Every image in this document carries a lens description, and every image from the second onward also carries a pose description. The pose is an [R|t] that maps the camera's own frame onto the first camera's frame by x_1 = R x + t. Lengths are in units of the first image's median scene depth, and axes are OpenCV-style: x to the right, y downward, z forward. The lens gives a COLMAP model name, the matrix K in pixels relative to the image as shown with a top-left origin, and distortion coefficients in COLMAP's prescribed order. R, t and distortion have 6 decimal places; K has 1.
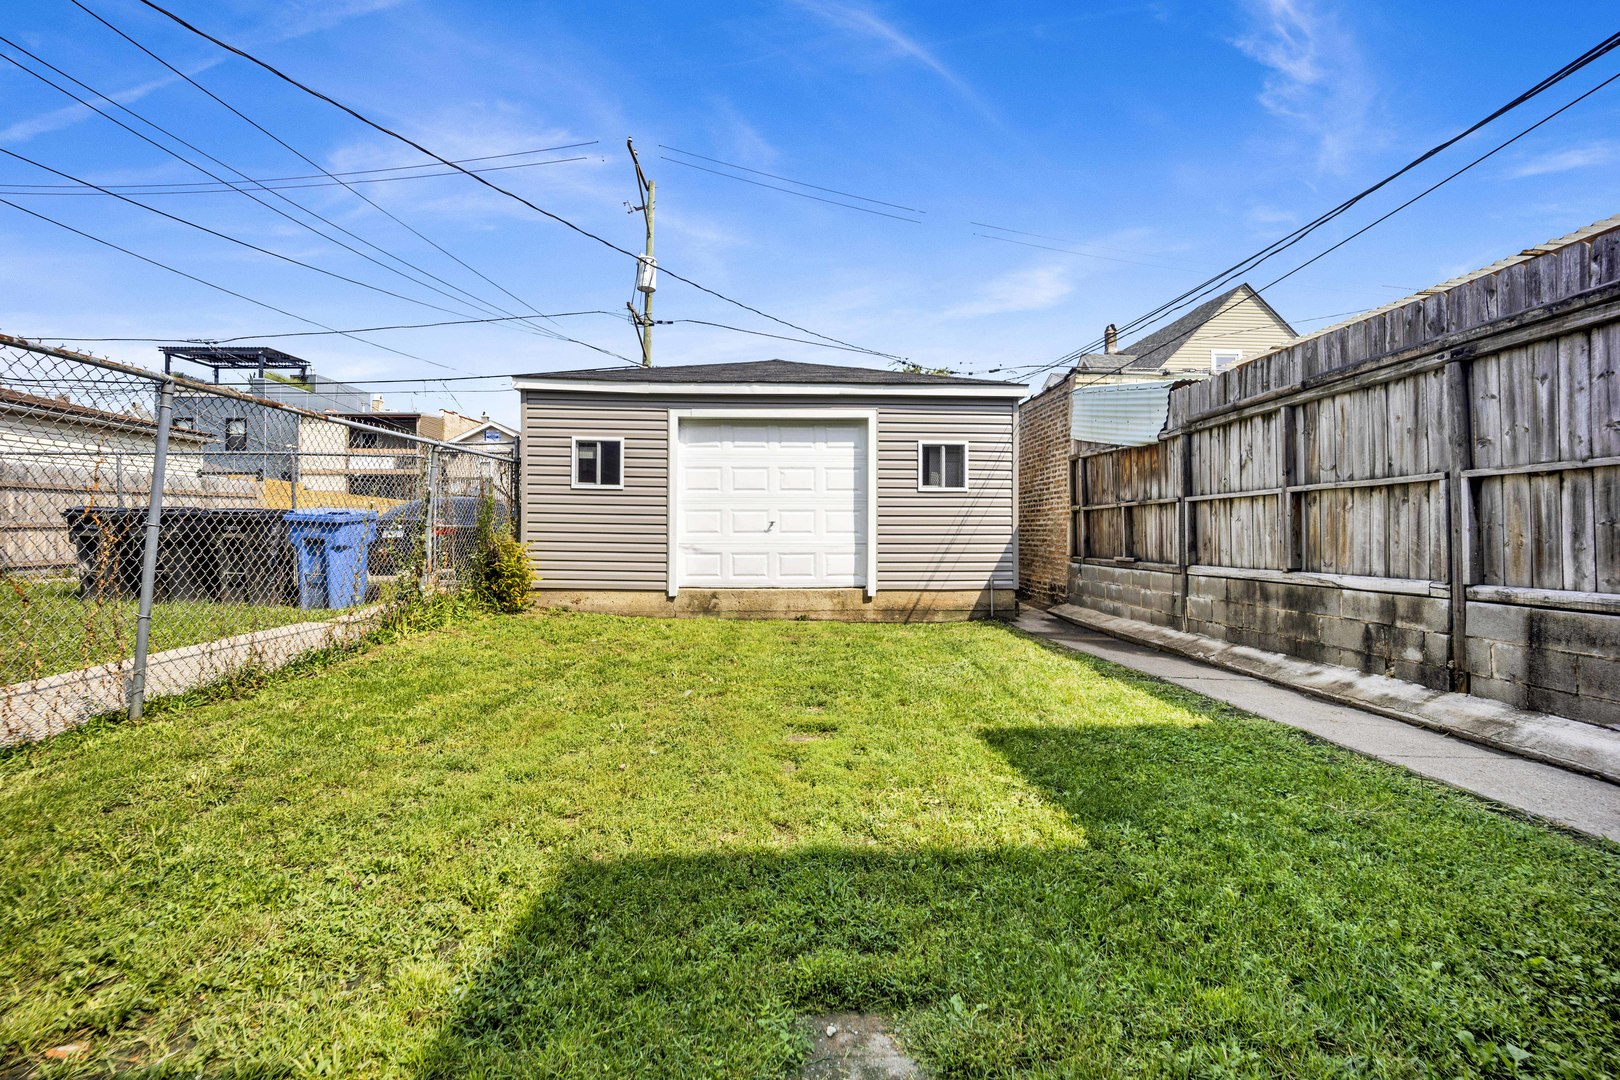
lens RADIAL K [[672.4, 0, 807.8], [0, 672.4, 535.7], [0, 0, 1]] dist [0.000560, 0.000514]
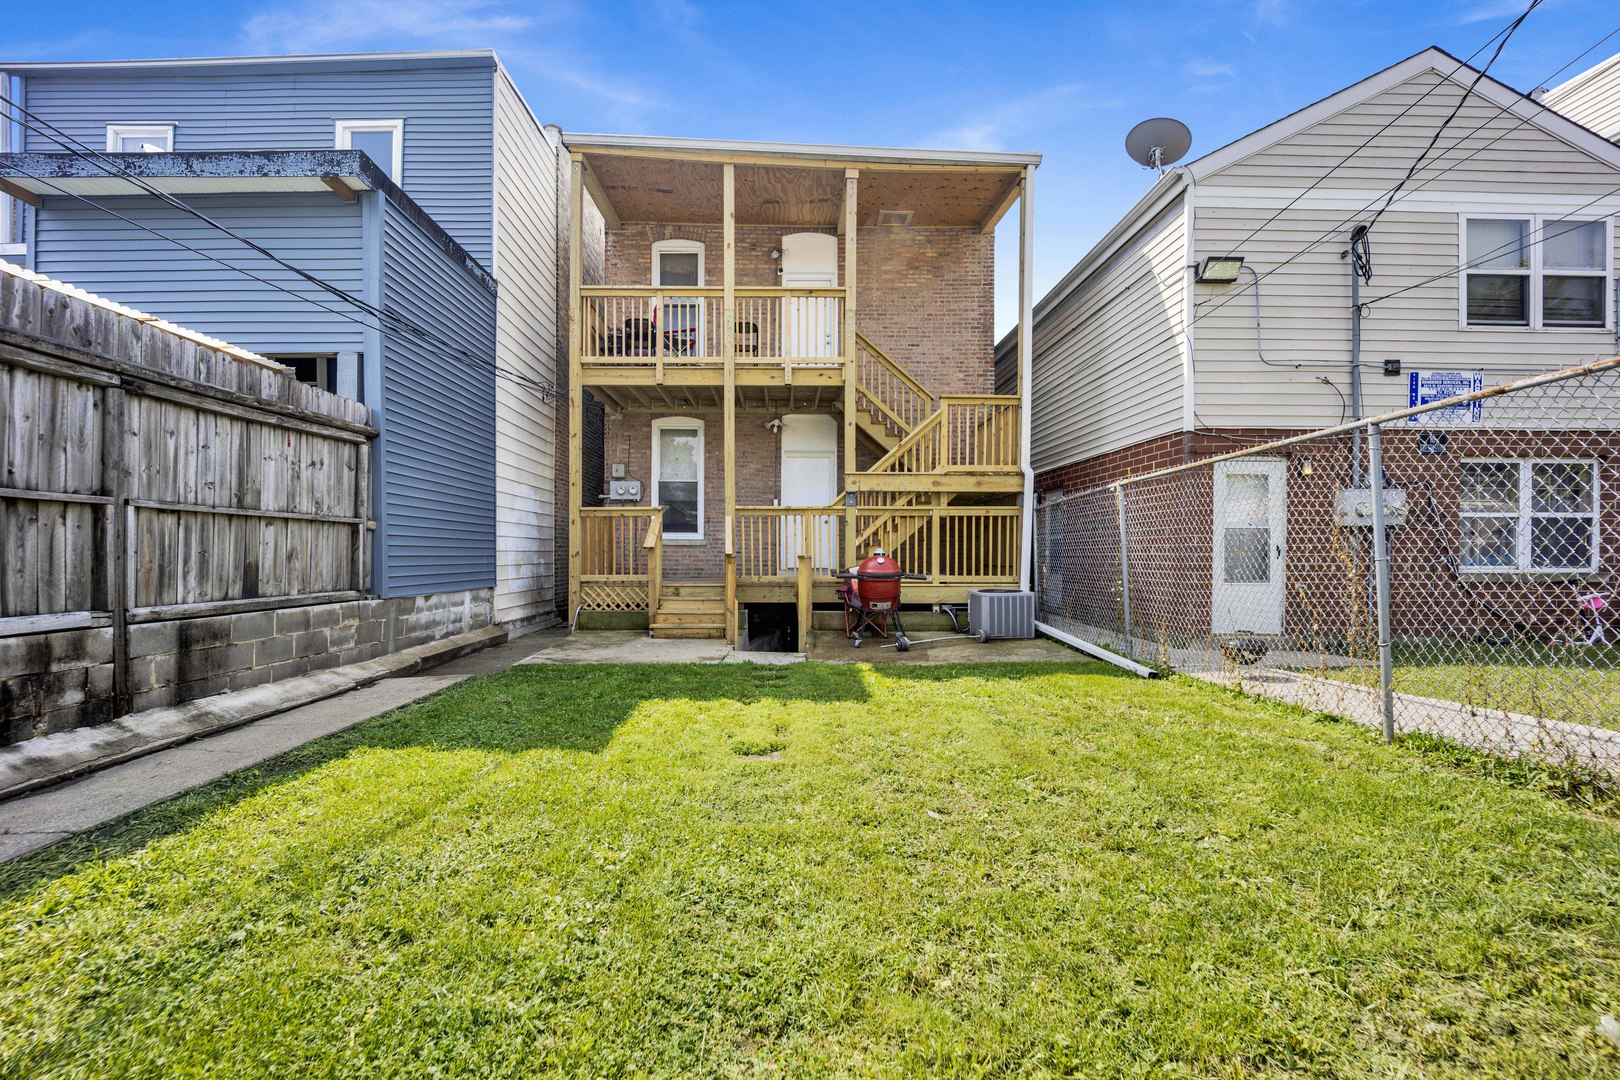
lens RADIAL K [[672.4, 0, 807.4], [0, 672.4, 548.6], [0, 0, 1]] dist [0.000560, 0.000514]
pose [[-0.999763, -0.002122, 0.021658, -0.086398], [-0.002402, 0.999914, -0.012900, -0.009844], [-0.021629, -0.012949, -0.999682, 1.985243]]
